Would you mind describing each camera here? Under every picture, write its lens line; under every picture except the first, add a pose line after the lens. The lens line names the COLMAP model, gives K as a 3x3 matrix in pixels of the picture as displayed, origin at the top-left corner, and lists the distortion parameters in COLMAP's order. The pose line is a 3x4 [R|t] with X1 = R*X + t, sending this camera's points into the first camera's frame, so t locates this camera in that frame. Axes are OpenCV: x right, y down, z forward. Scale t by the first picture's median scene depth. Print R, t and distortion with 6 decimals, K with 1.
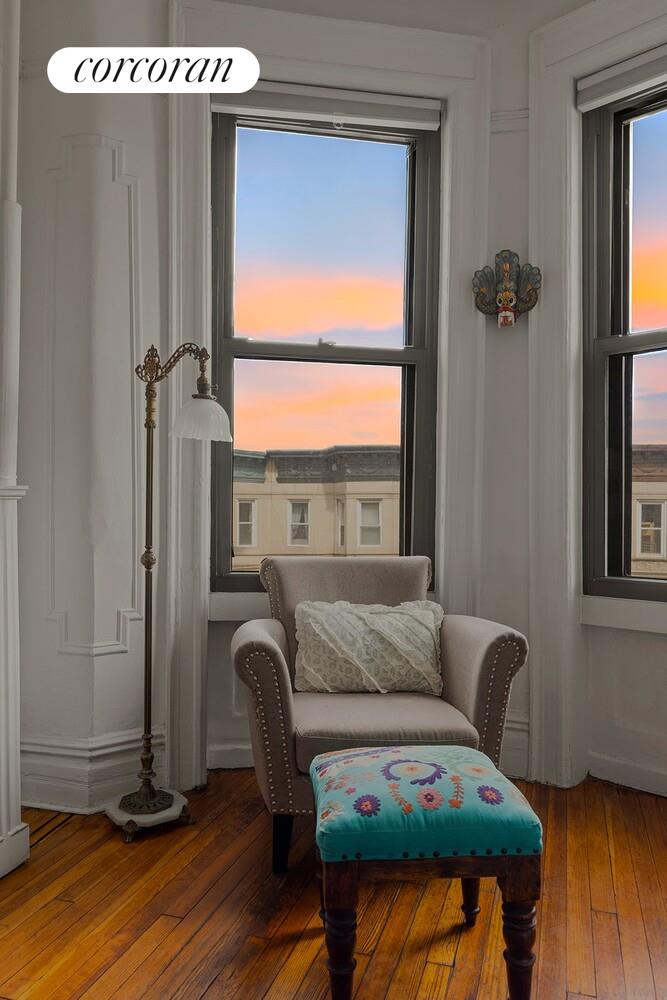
lens RADIAL K [[817.0, 0, 333.5], [0, 817.0, 500.0], [0, 0, 1]] dist [-0.003850, 0.000481]
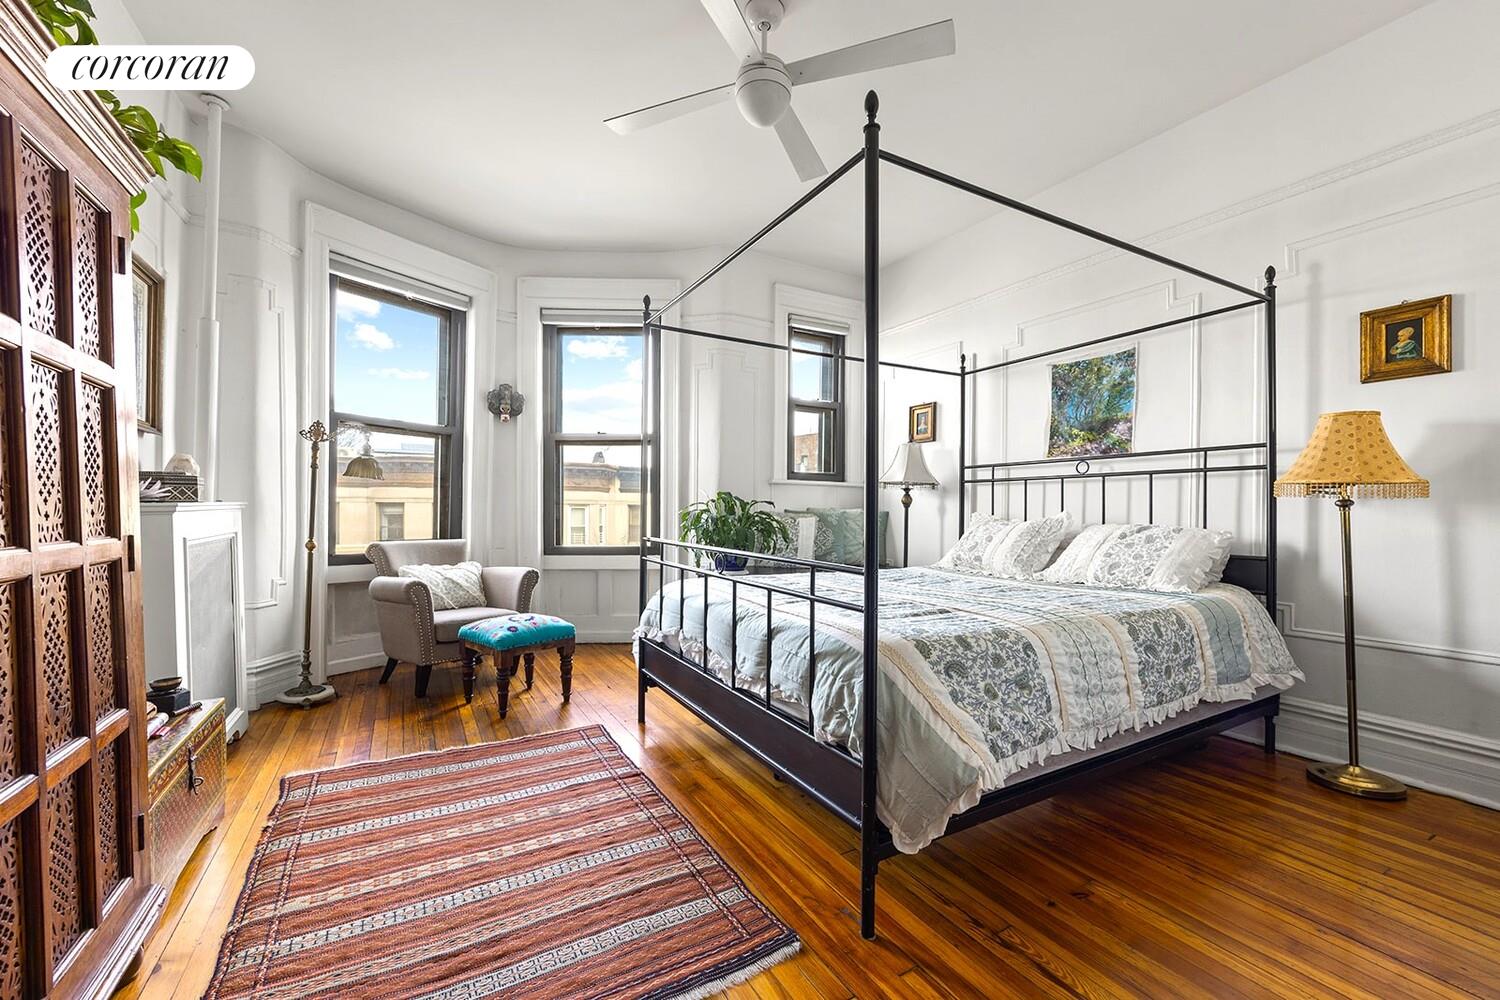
lens RADIAL K [[600.8, 0, 774.5], [0, 600.8, 511.1], [0, 0, 1]] dist [-0.001359, -0.000142]
pose [[0.679562, -0.003697, 0.733609, -0.445296], [-0.001471, 0.999978, 0.006402, -0.007402], [-0.733617, -0.005430, 0.679542, -0.504699]]
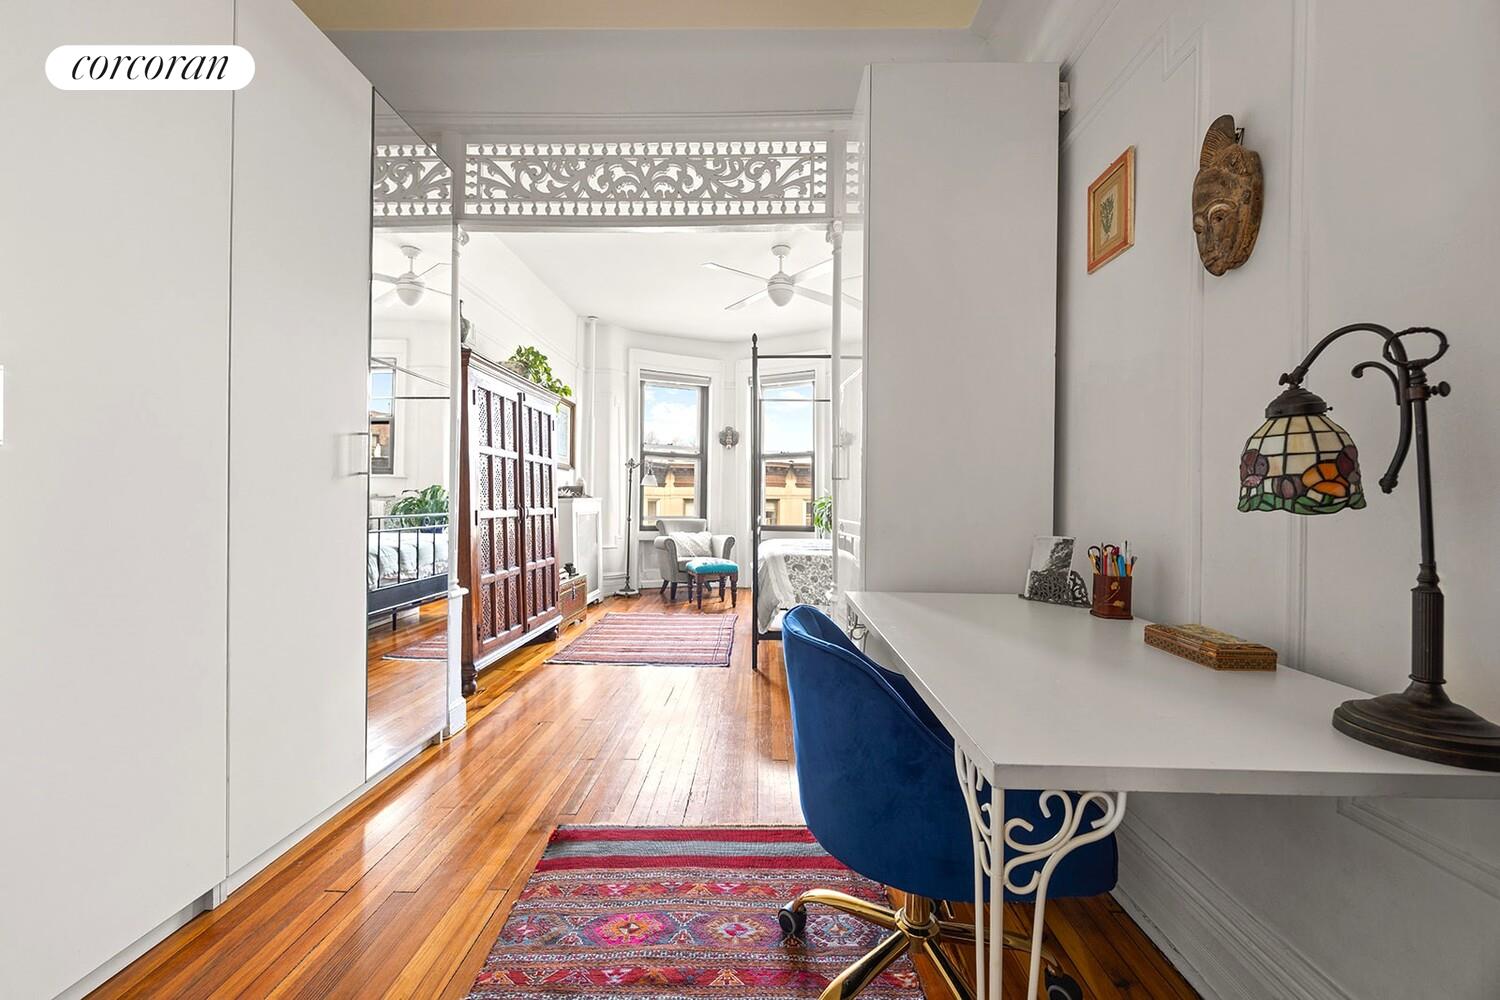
lens RADIAL K [[619.0, 0, 748.4], [0, 619.0, 507.0], [0, 0, 1]] dist [0.006535, -0.000054]
pose [[0.968334, -0.001682, 0.249653, -0.358295], [0.000083, 0.999979, 0.006413, 0.003184], [-0.249659, -0.006189, 0.968314, -1.530859]]
